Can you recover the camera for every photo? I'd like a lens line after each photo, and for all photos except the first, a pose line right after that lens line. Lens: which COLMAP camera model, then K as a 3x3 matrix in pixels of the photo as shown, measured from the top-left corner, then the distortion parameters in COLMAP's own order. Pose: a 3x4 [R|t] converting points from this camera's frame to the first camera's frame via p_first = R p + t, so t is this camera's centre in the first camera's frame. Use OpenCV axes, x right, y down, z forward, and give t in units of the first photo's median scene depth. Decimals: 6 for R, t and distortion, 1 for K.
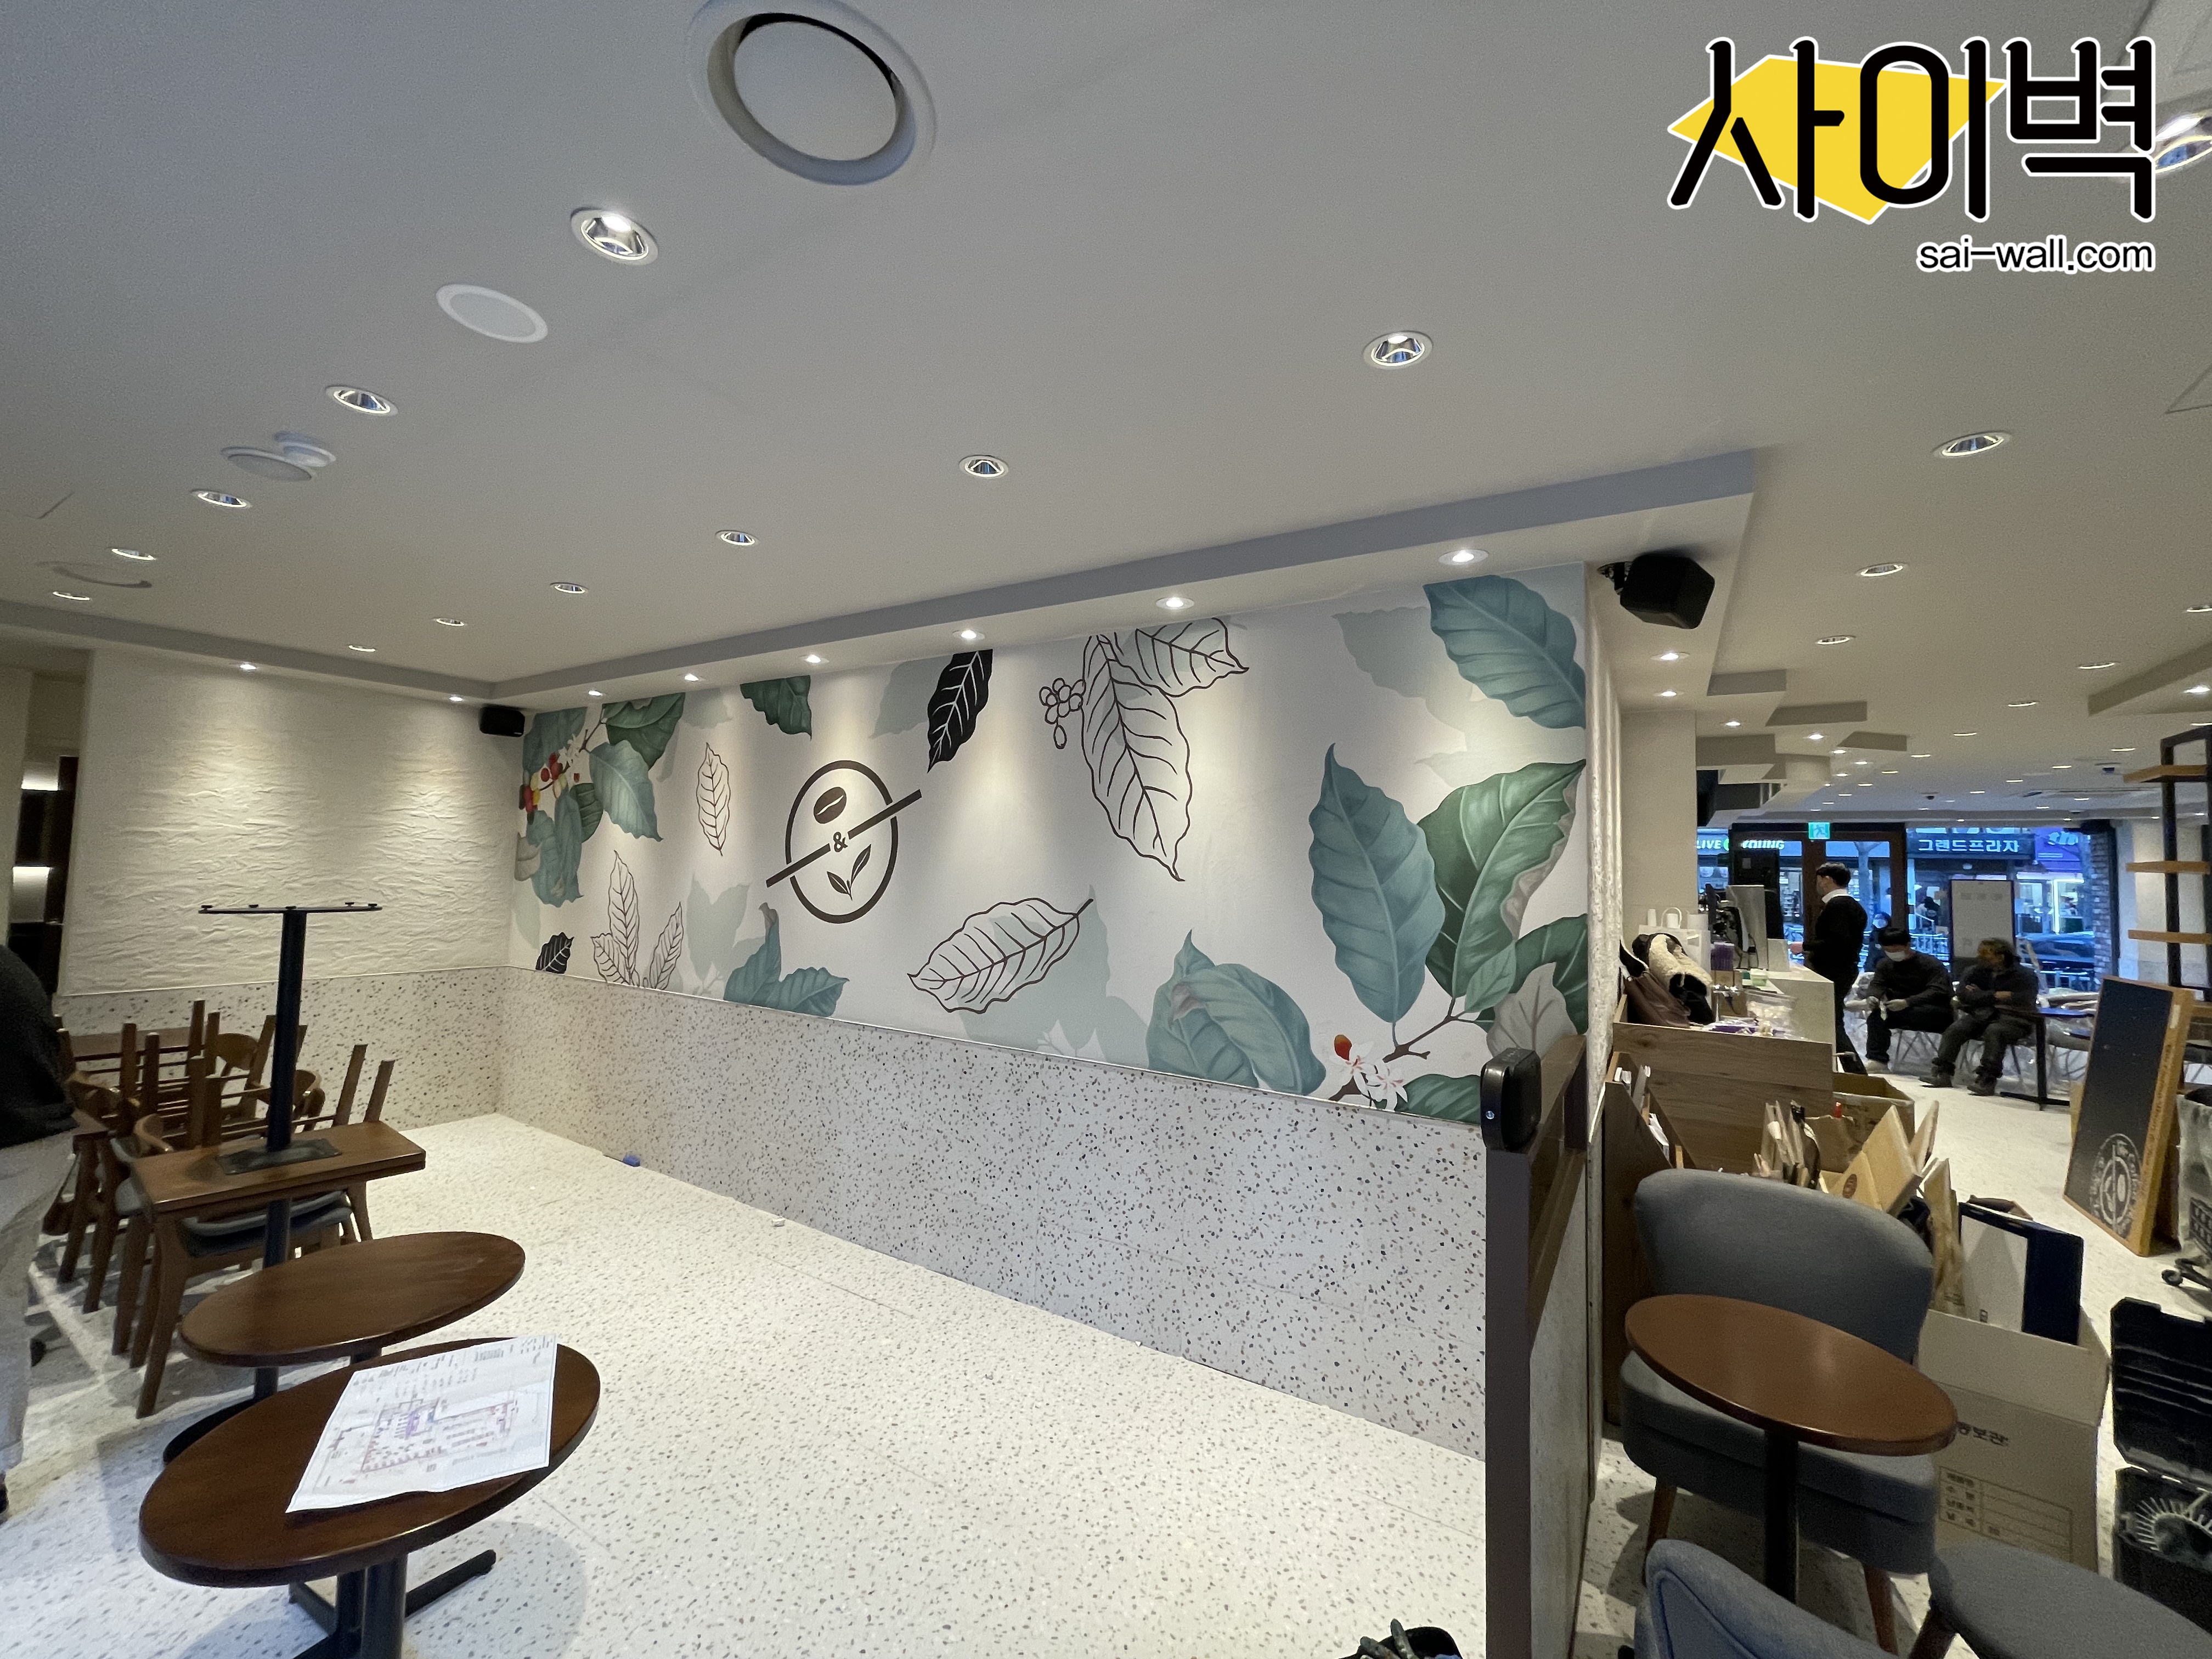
lens RADIAL K [[893.6, 0, 1089.6], [0, 893.6, 813.9], [0, 0, 1]] dist [-0.003803, -0.000529]
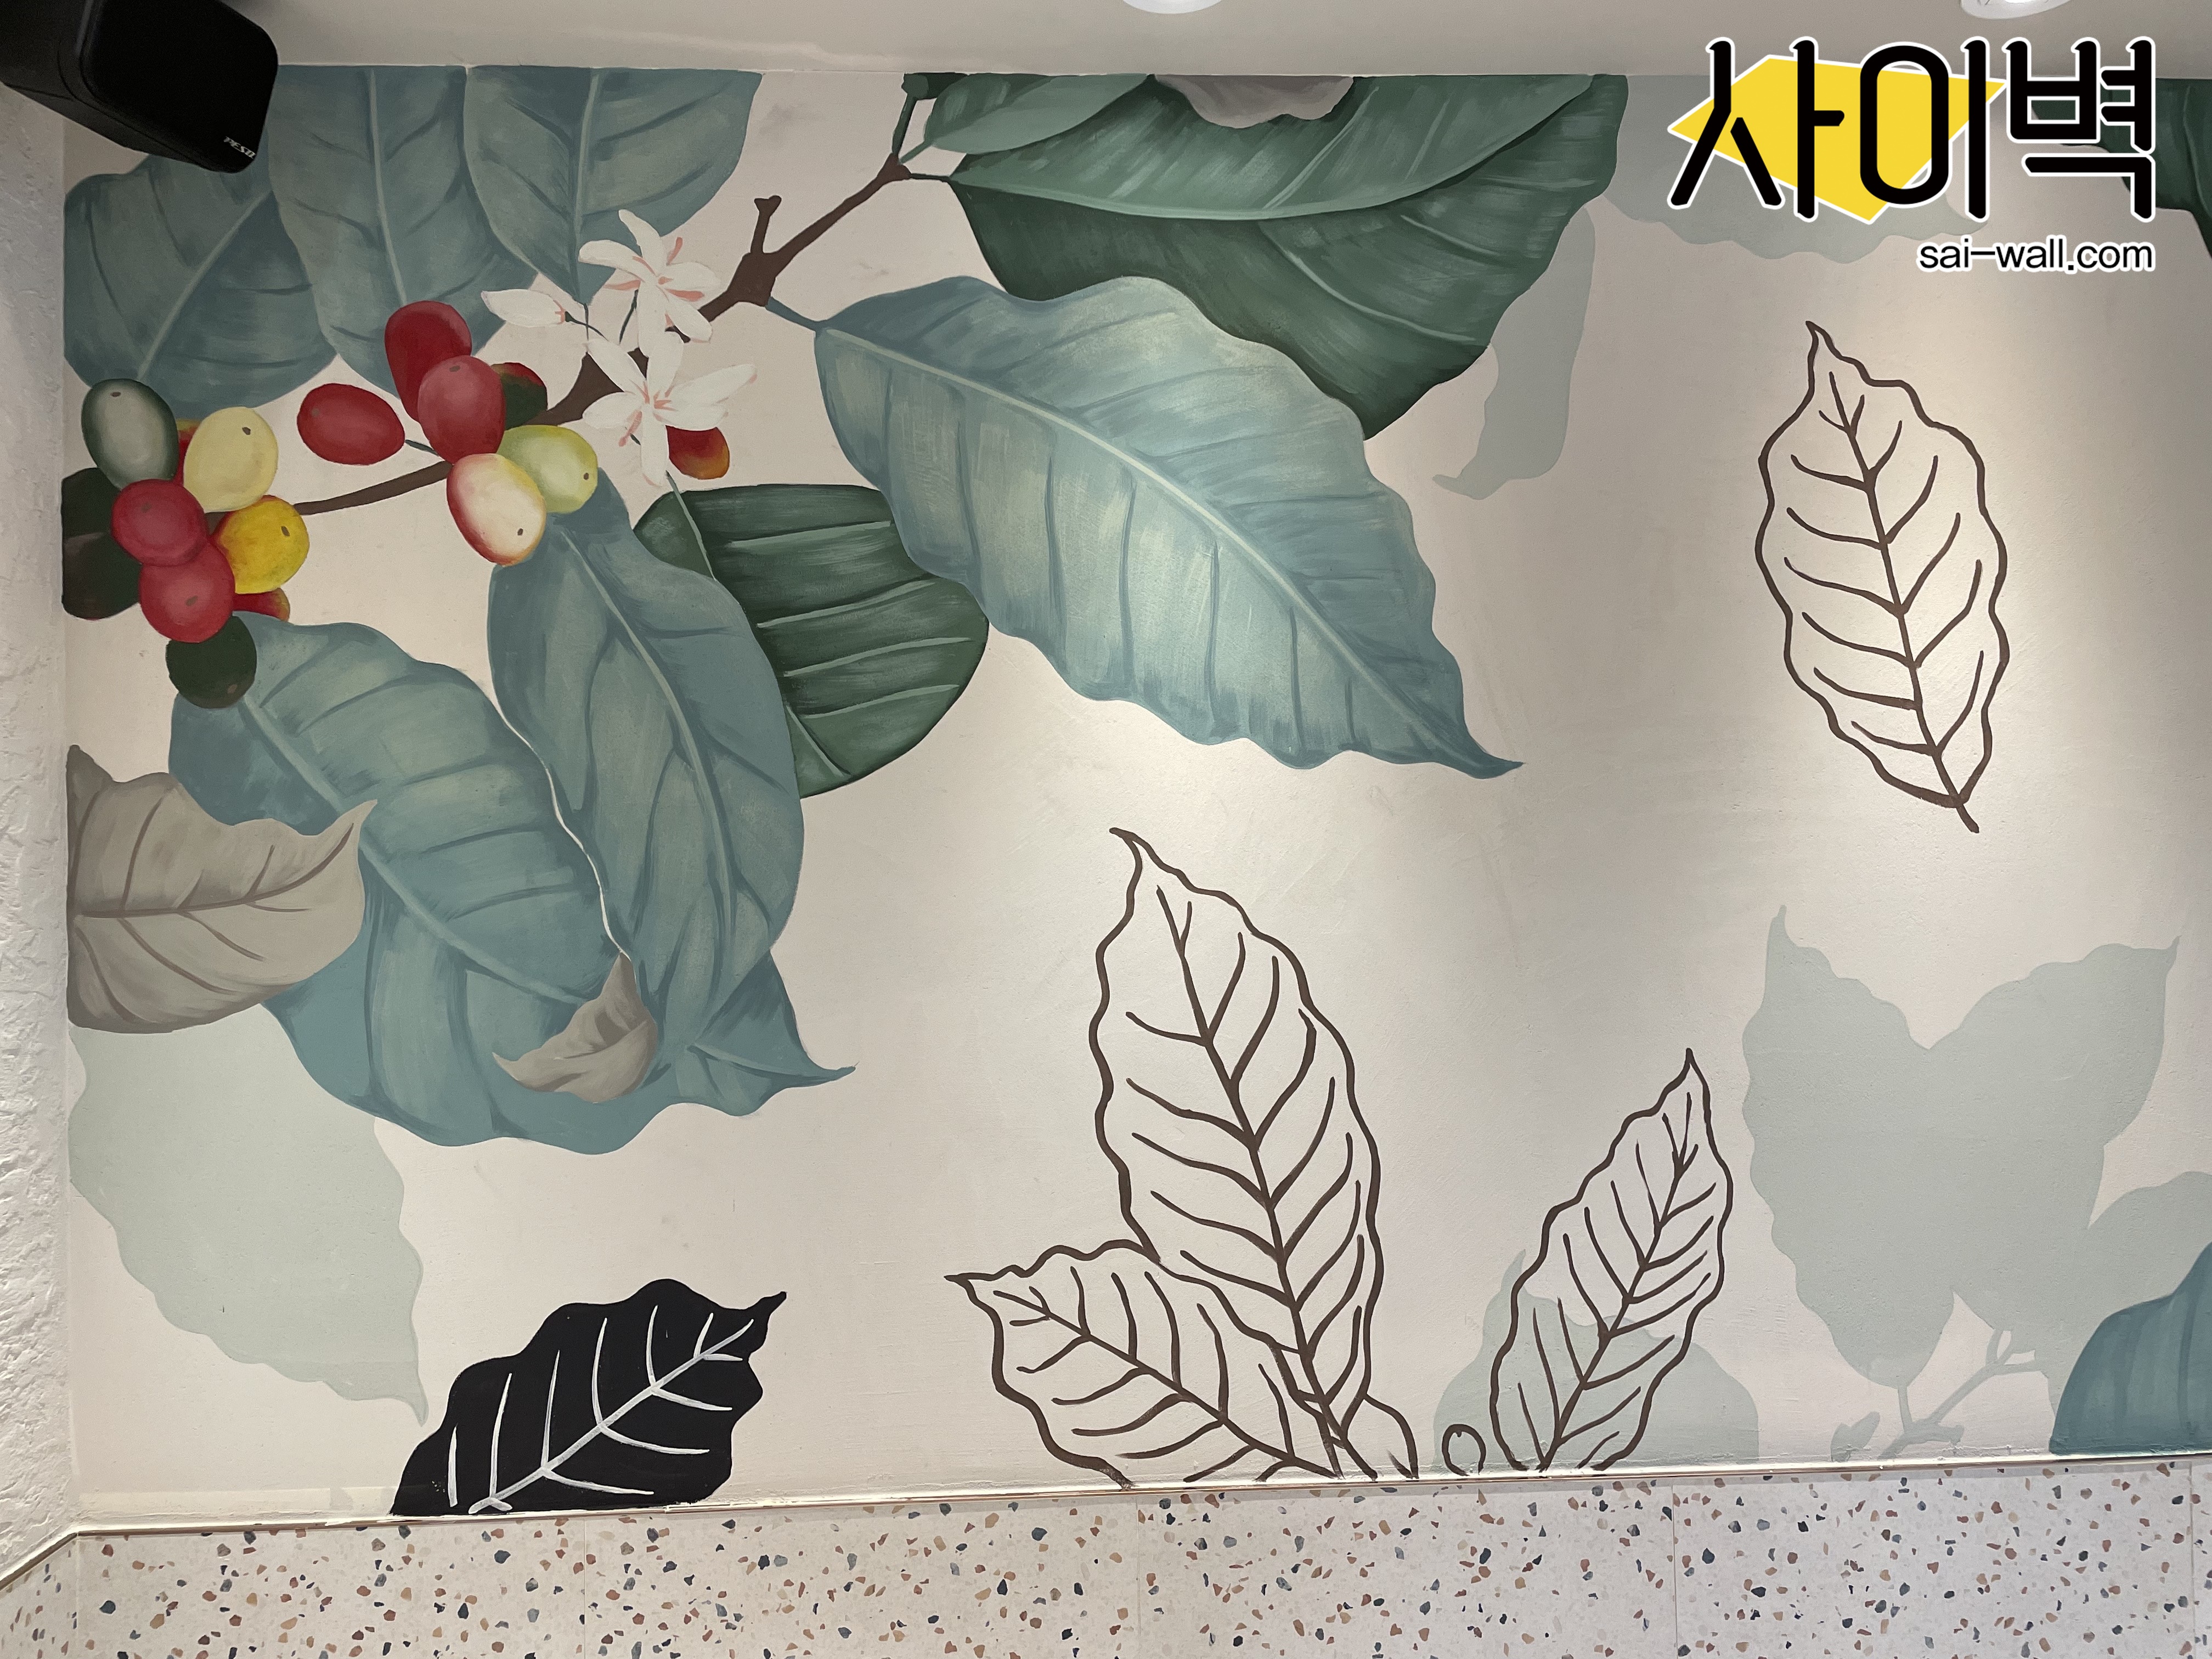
lens RADIAL K [[1726.6, 0, 1130.2], [0, 1726.6, 829.3], [0, 0, 1]] dist [0.100388, -0.136573]
pose [[0.811956, -0.031494, 0.582868, -1.084665], [0.001786, 0.998673, 0.051472, 0.029885], [-0.583715, -0.040752, 0.810935, 0.979052]]
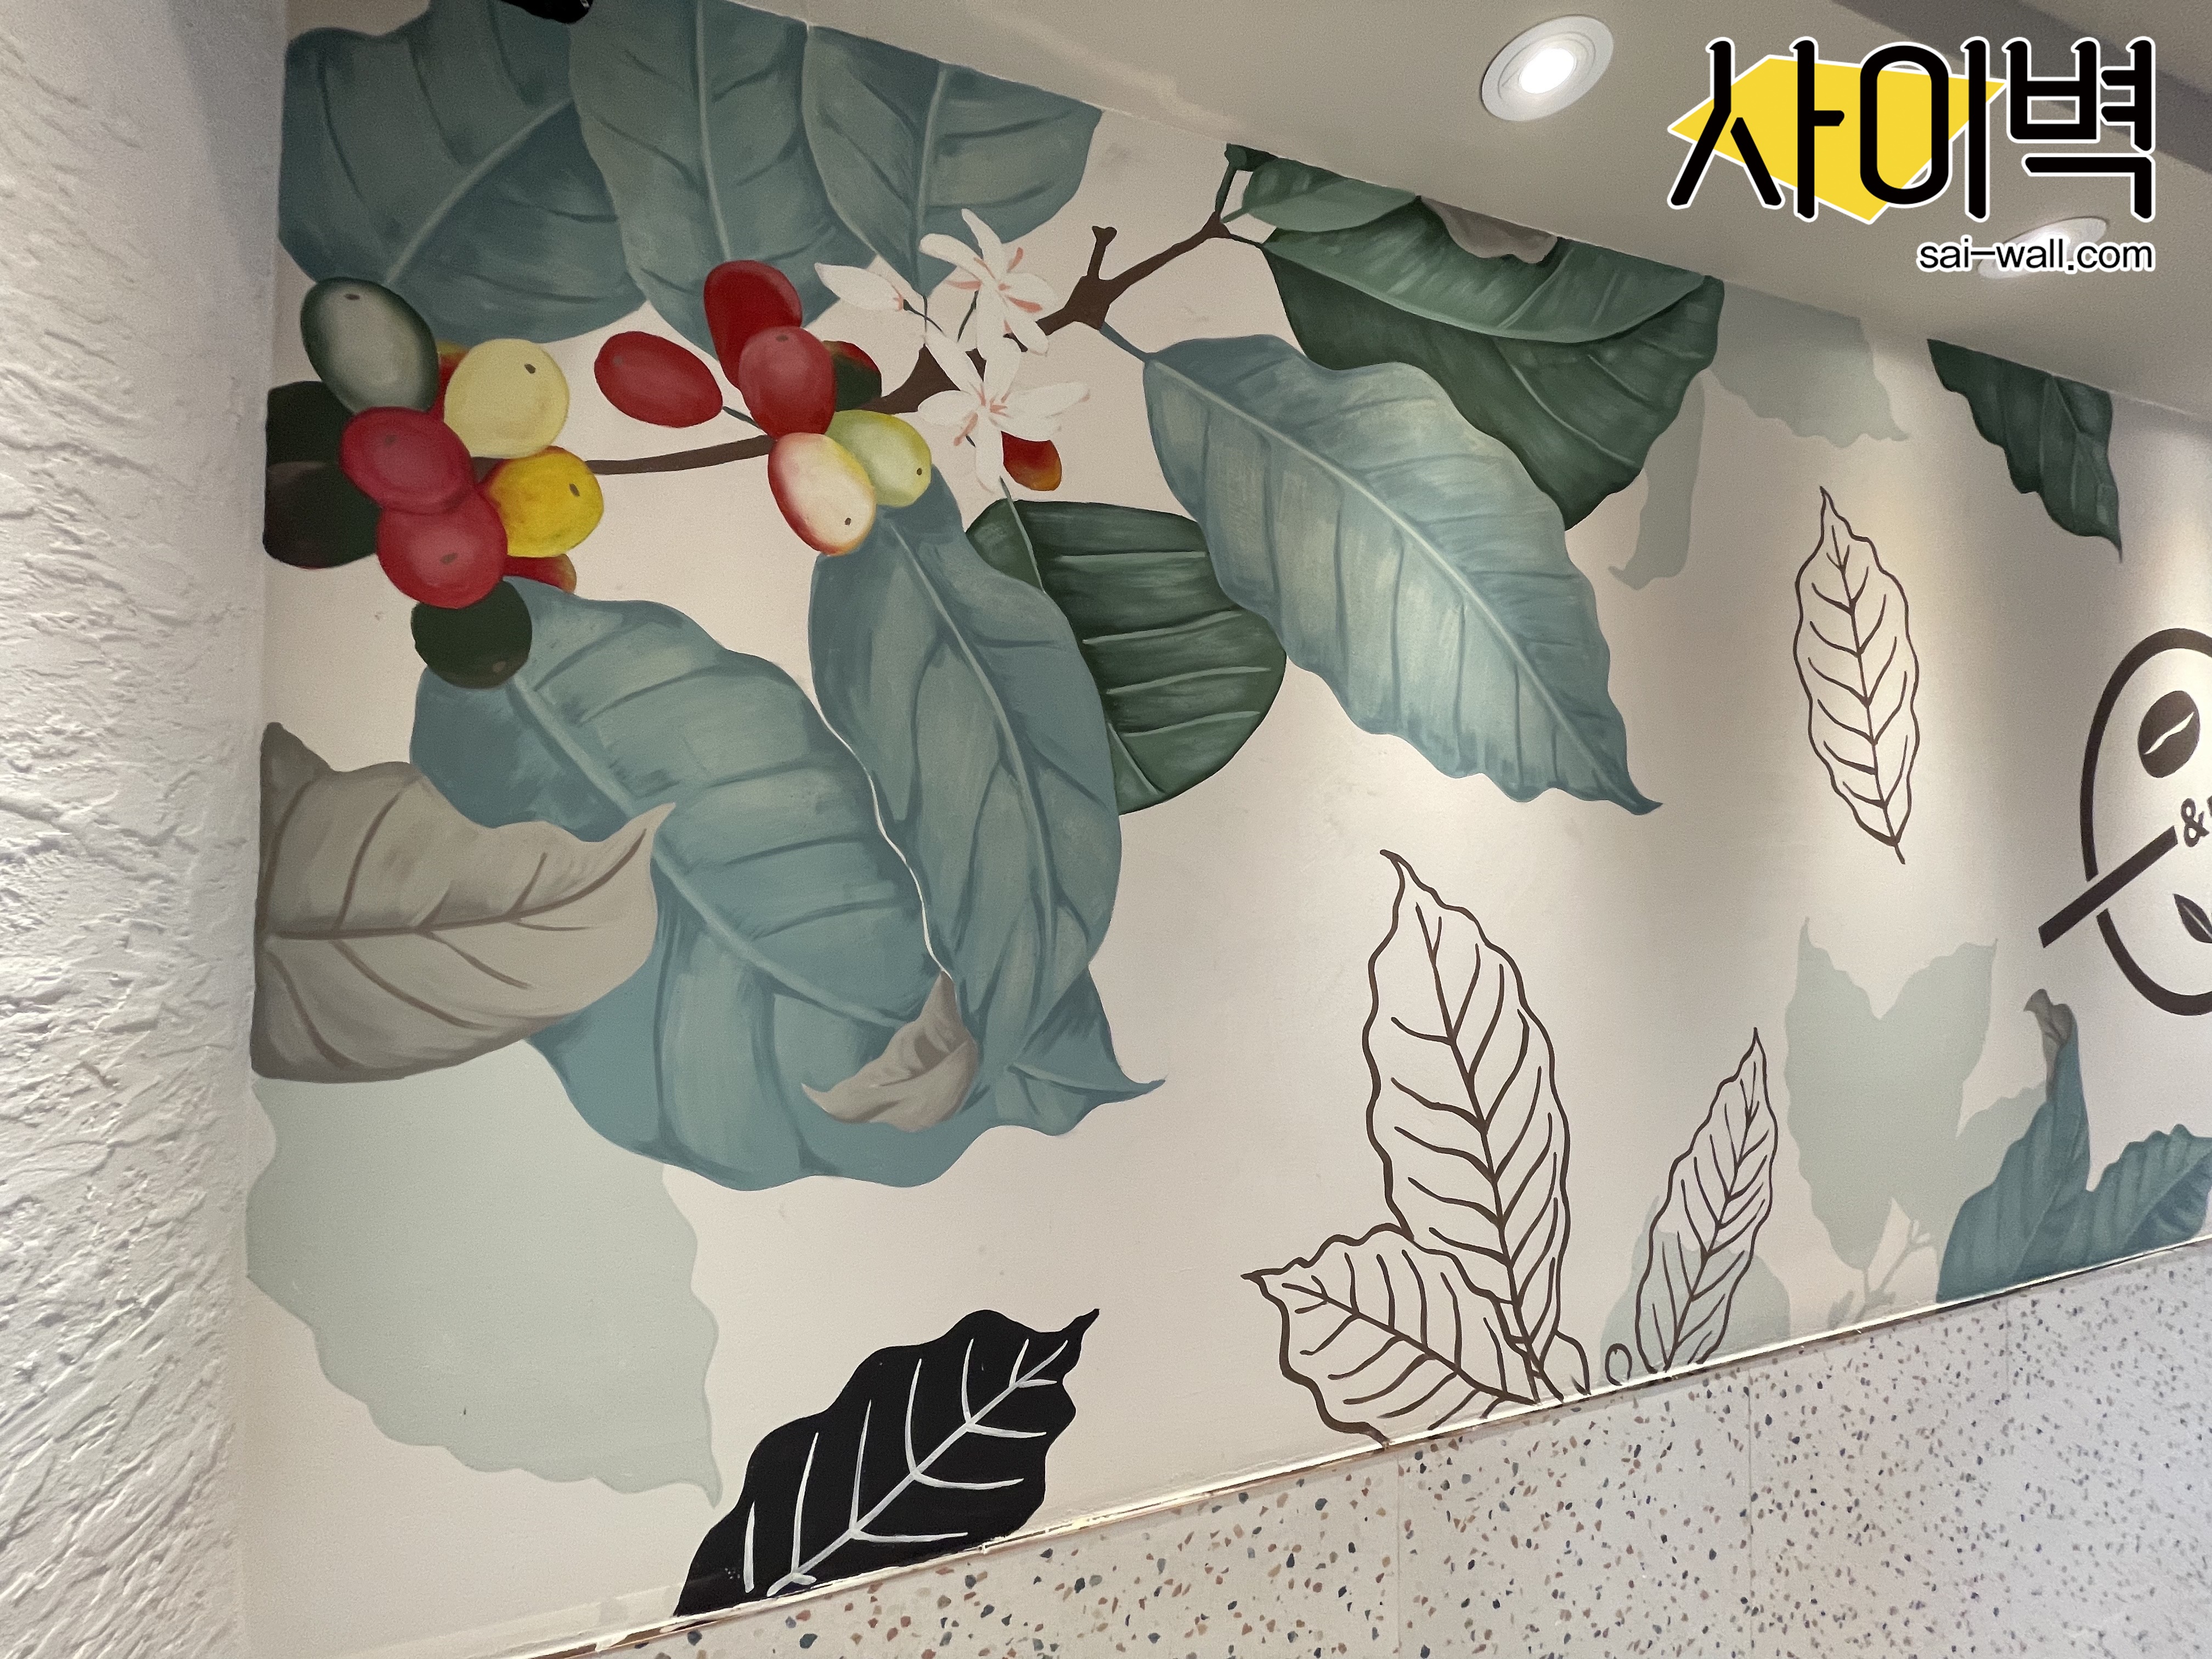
lens RADIAL K [[893.6, 0, 1099.9], [0, 893.6, 813.9], [0, 0, 1]] dist [-0.003803, -0.000529]
pose [[0.627005, -0.004127, 0.779004, -1.075501], [-0.040102, 0.998489, 0.037567, 0.037363], [-0.777982, -0.054794, 0.625892, 1.314400]]
